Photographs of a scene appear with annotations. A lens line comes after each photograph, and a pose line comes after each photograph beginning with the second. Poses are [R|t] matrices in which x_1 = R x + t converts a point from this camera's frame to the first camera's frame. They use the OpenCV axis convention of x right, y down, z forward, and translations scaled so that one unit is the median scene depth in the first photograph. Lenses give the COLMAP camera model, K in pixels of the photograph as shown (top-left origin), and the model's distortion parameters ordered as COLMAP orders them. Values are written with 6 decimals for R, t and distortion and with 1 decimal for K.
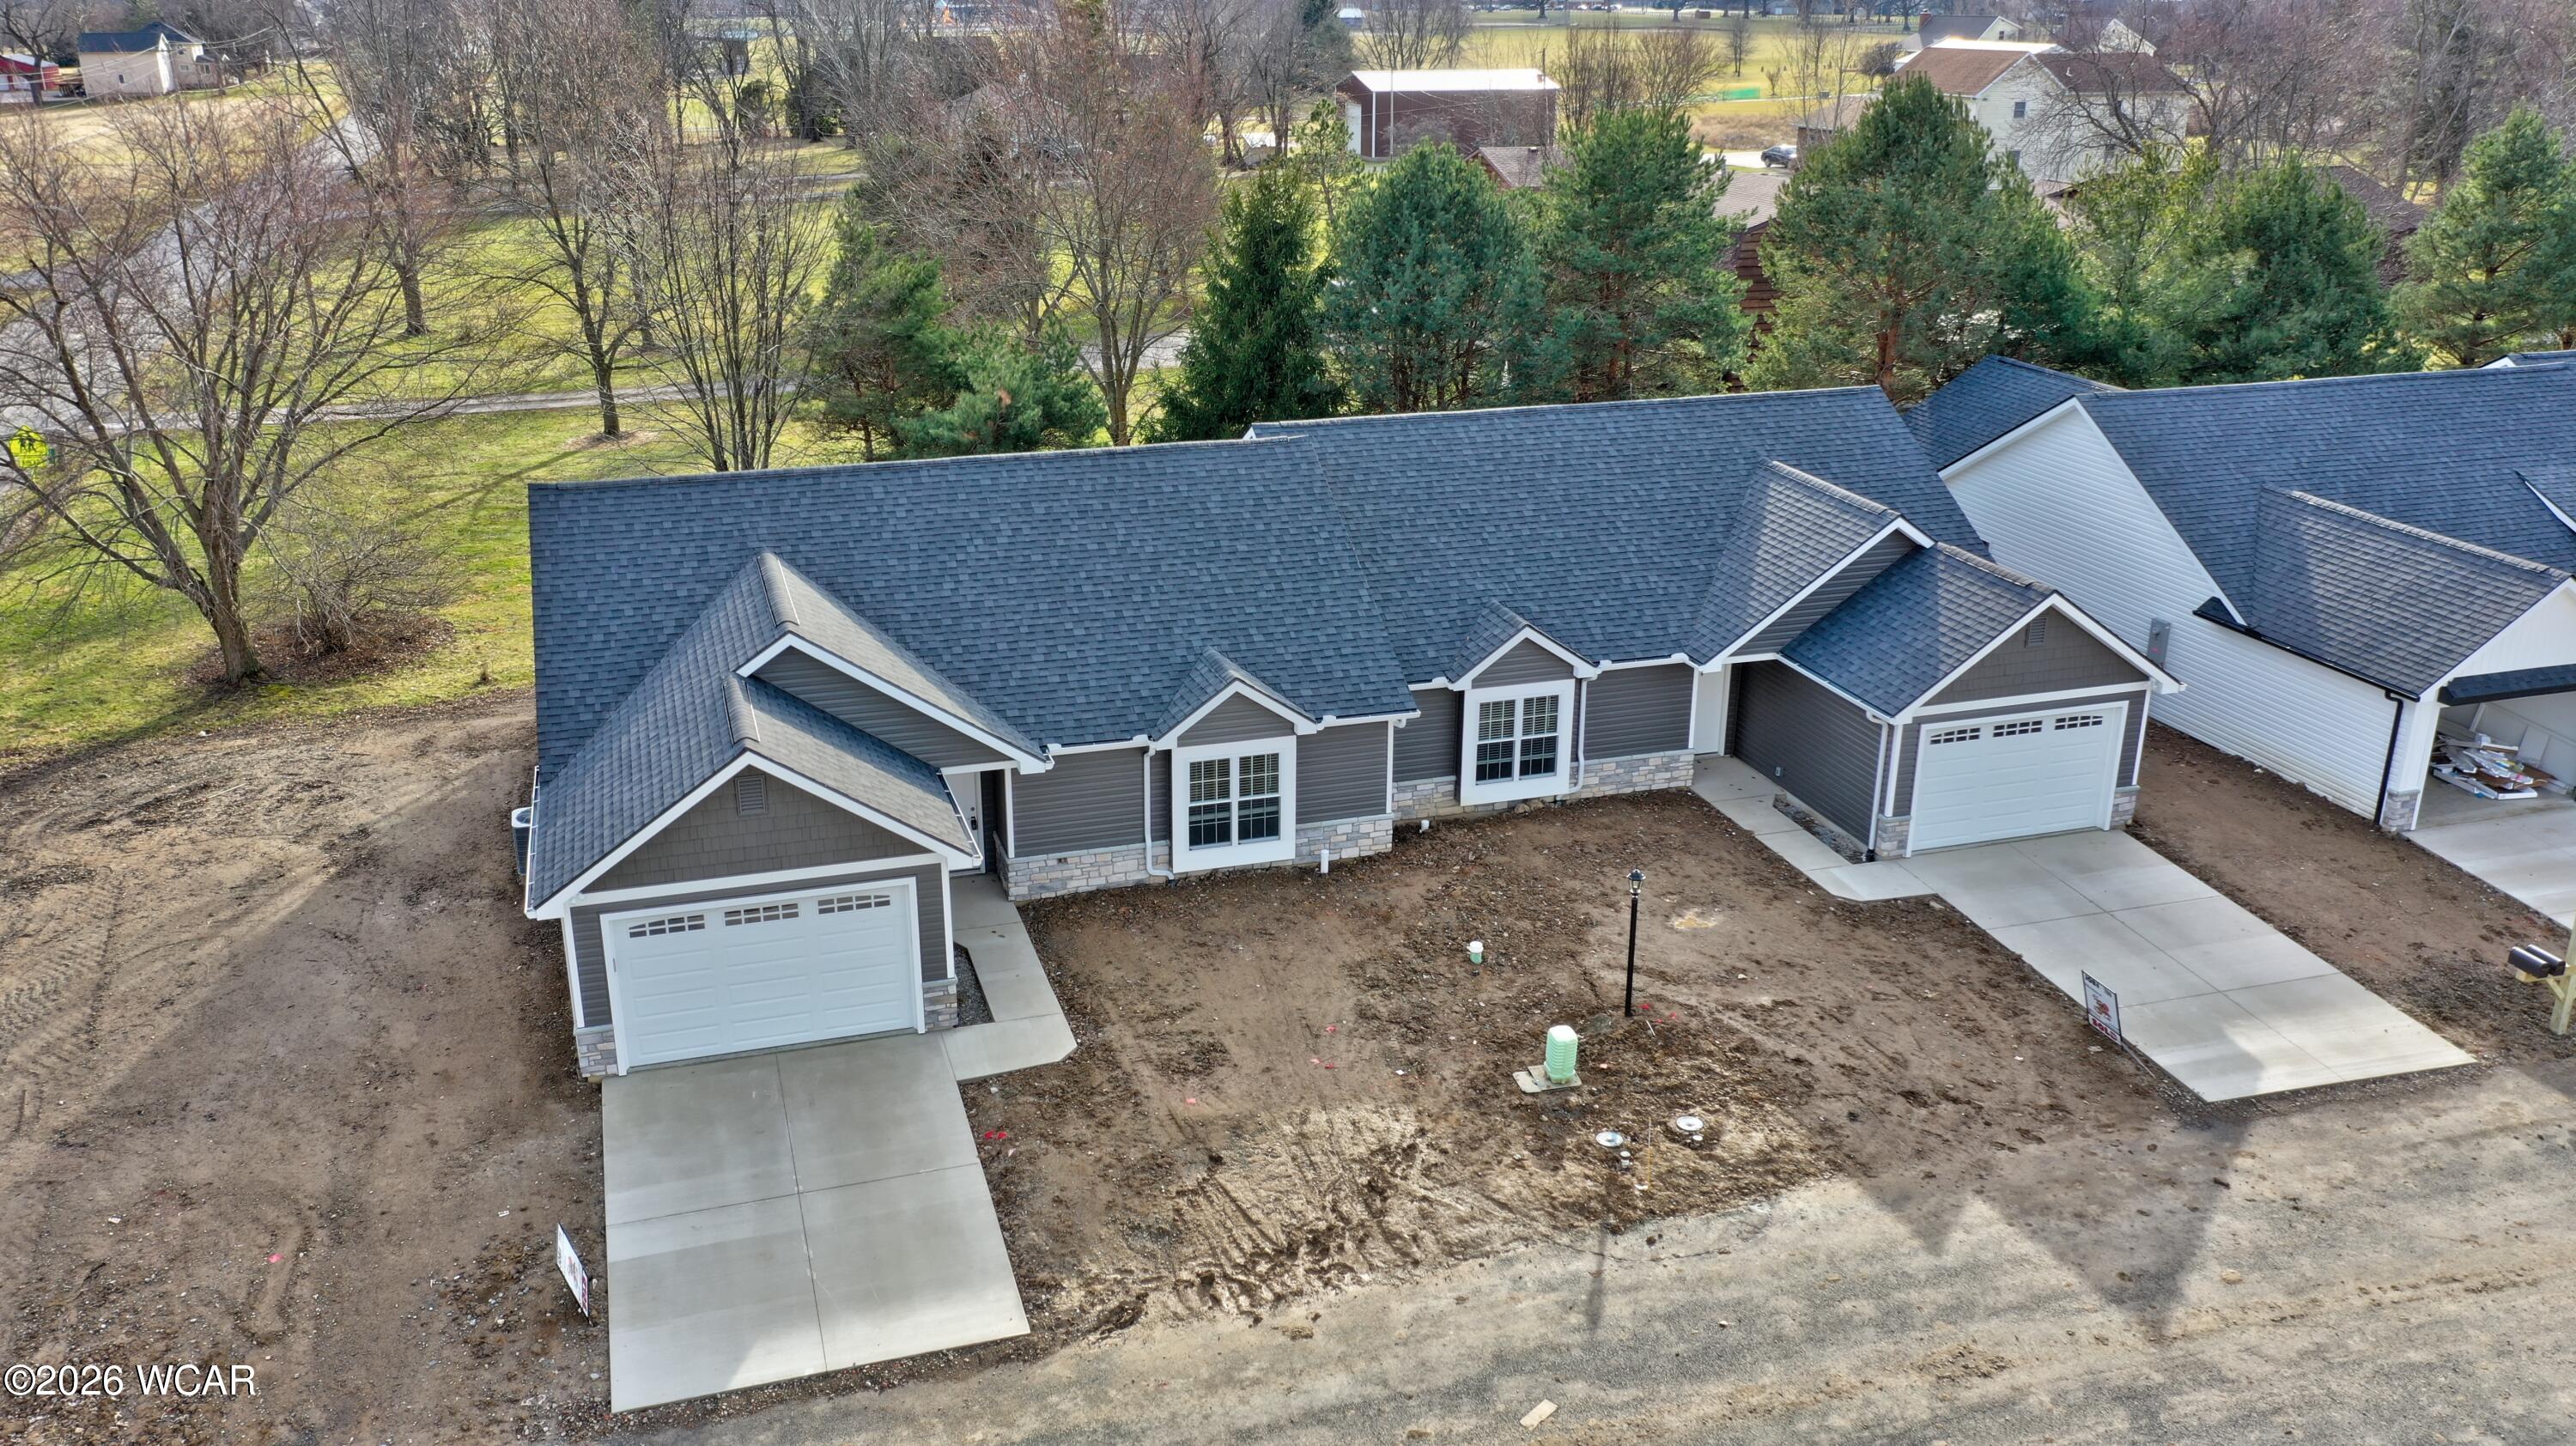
lens RADIAL K [[2018.8, 0, 1268.3], [0, 2018.8, 727.8], [0, 0, 1]] dist [-0.003480, -0.004620]
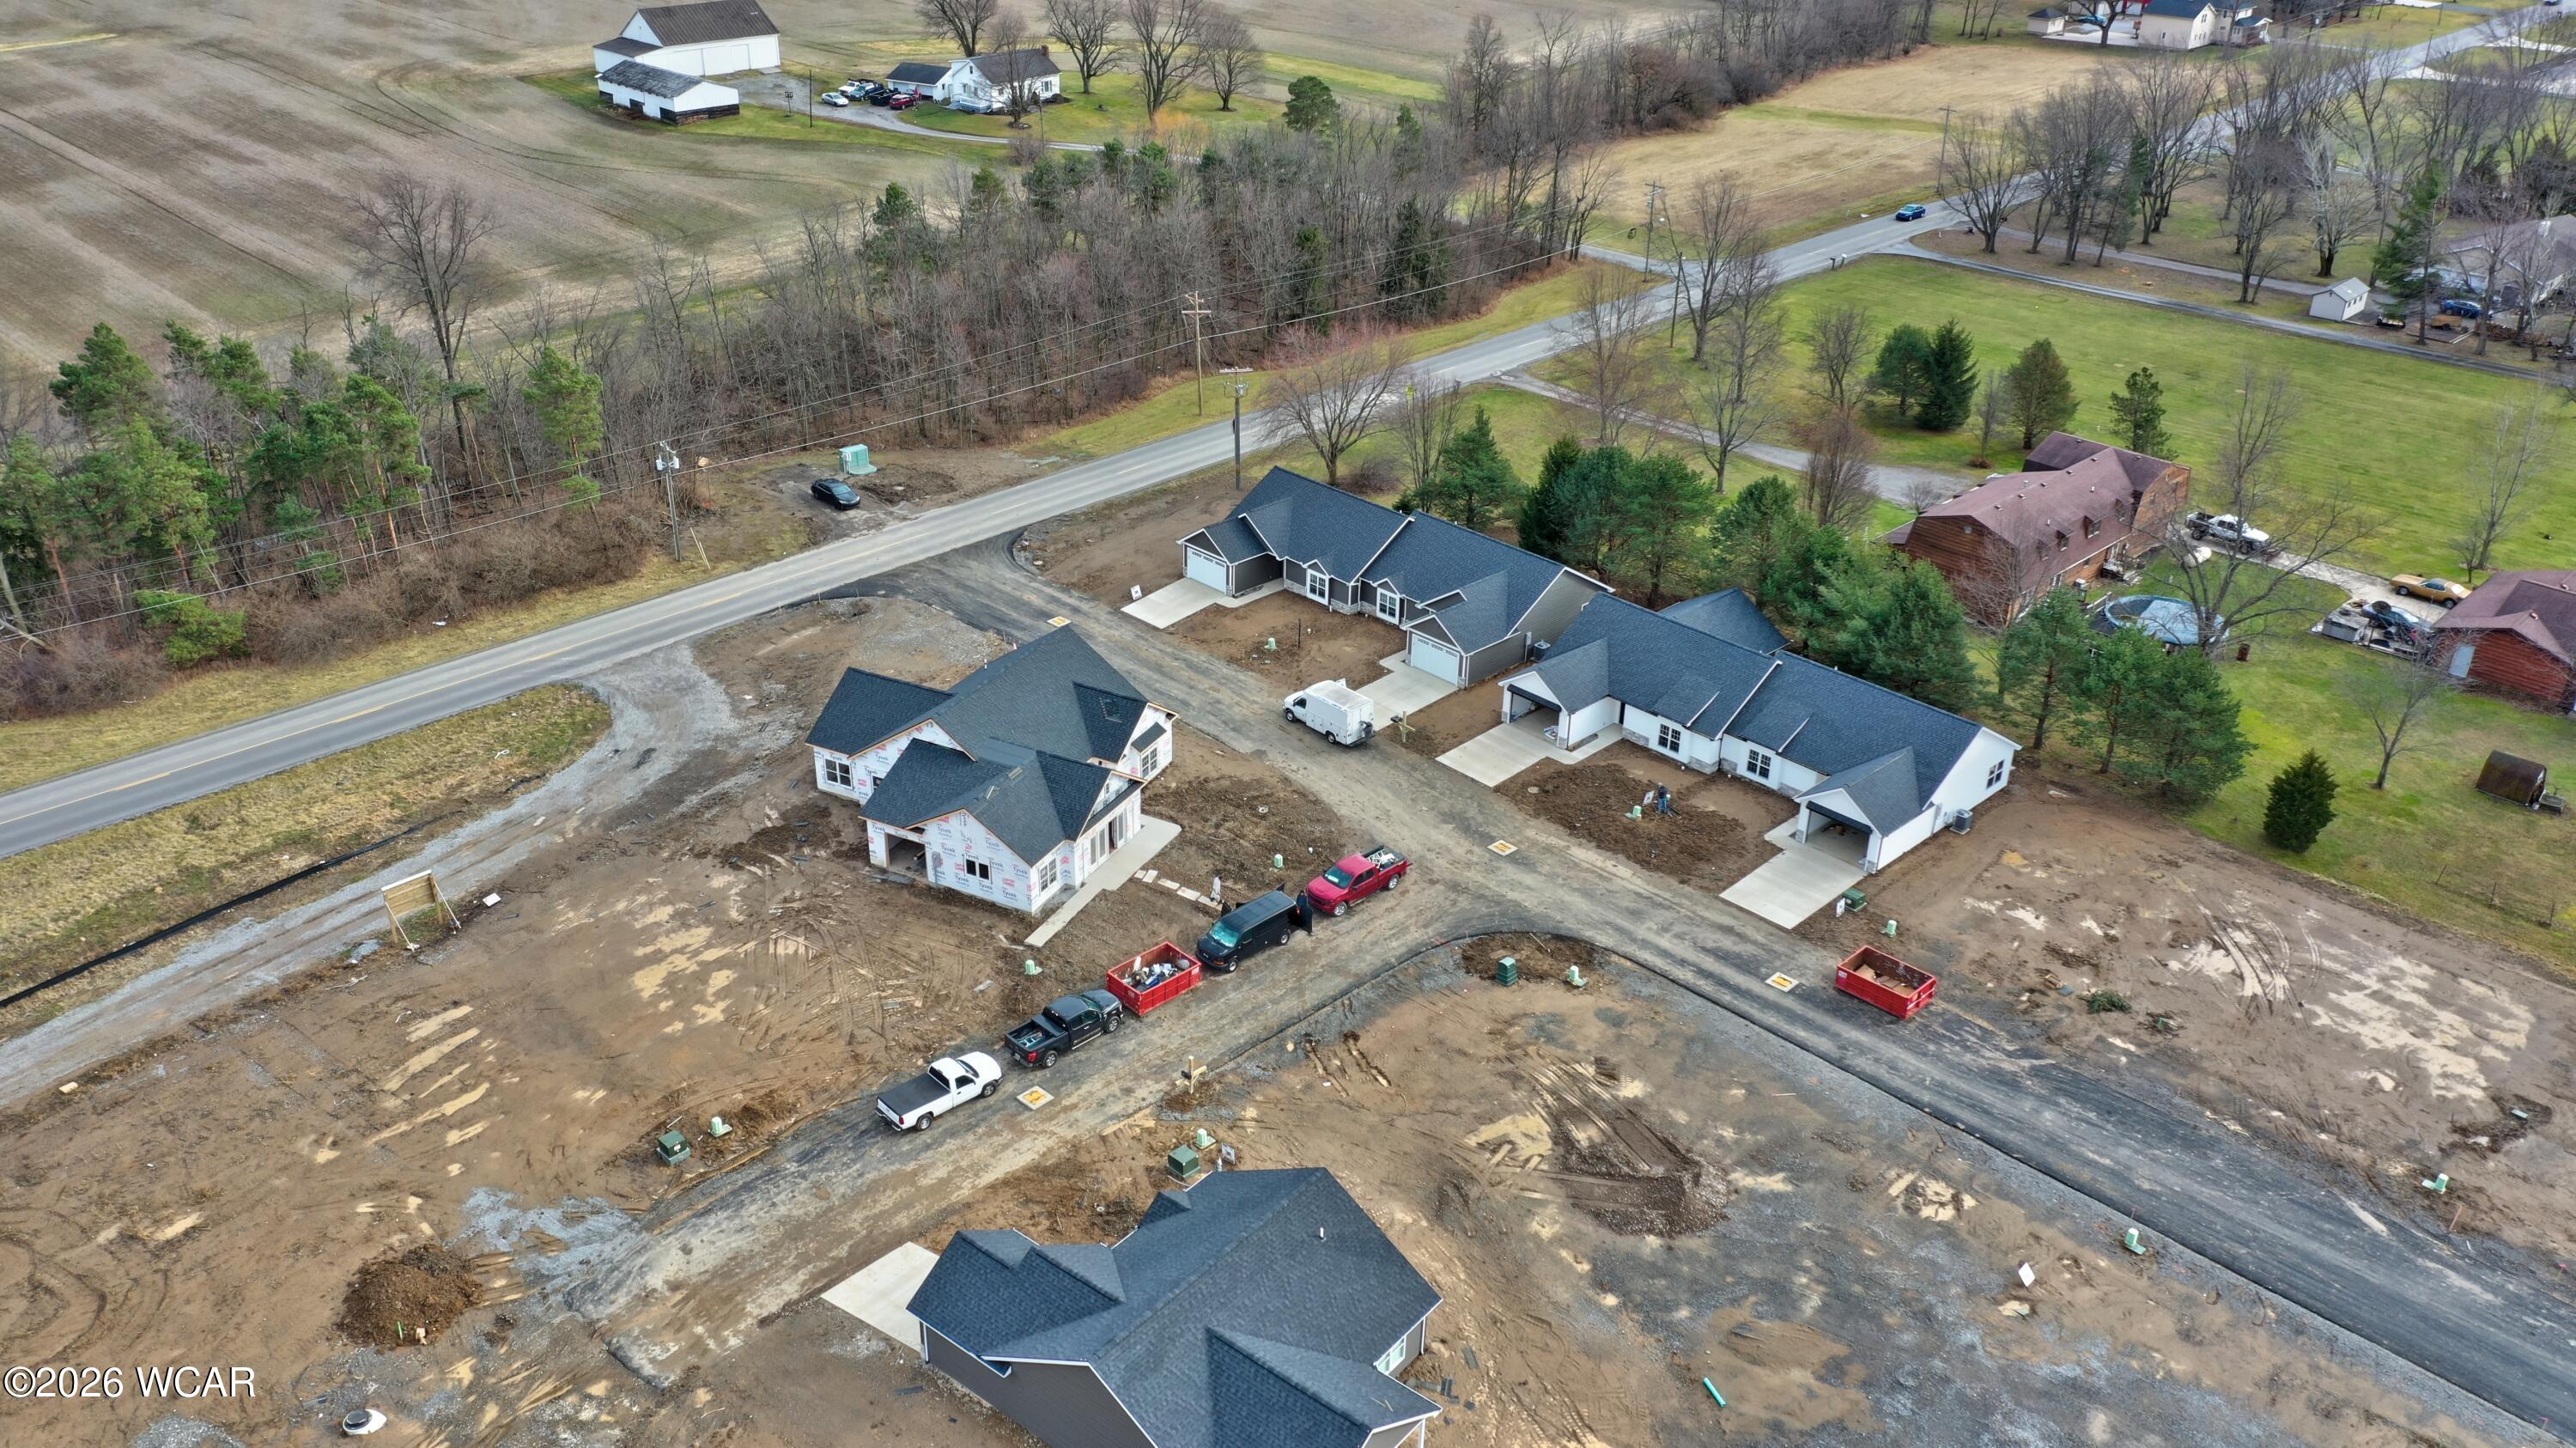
lens RADIAL K [[2019.0, 0, 1268.3], [0, 2019.0, 728.8], [0, 0, 1]] dist [-0.003480, -0.004620]
pose [[0.439934, 0.423764, -0.791759, 3.359105], [-0.321044, 0.897612, 0.302033, -0.925490], [0.838683, 0.121315, 0.530937, -1.299072]]
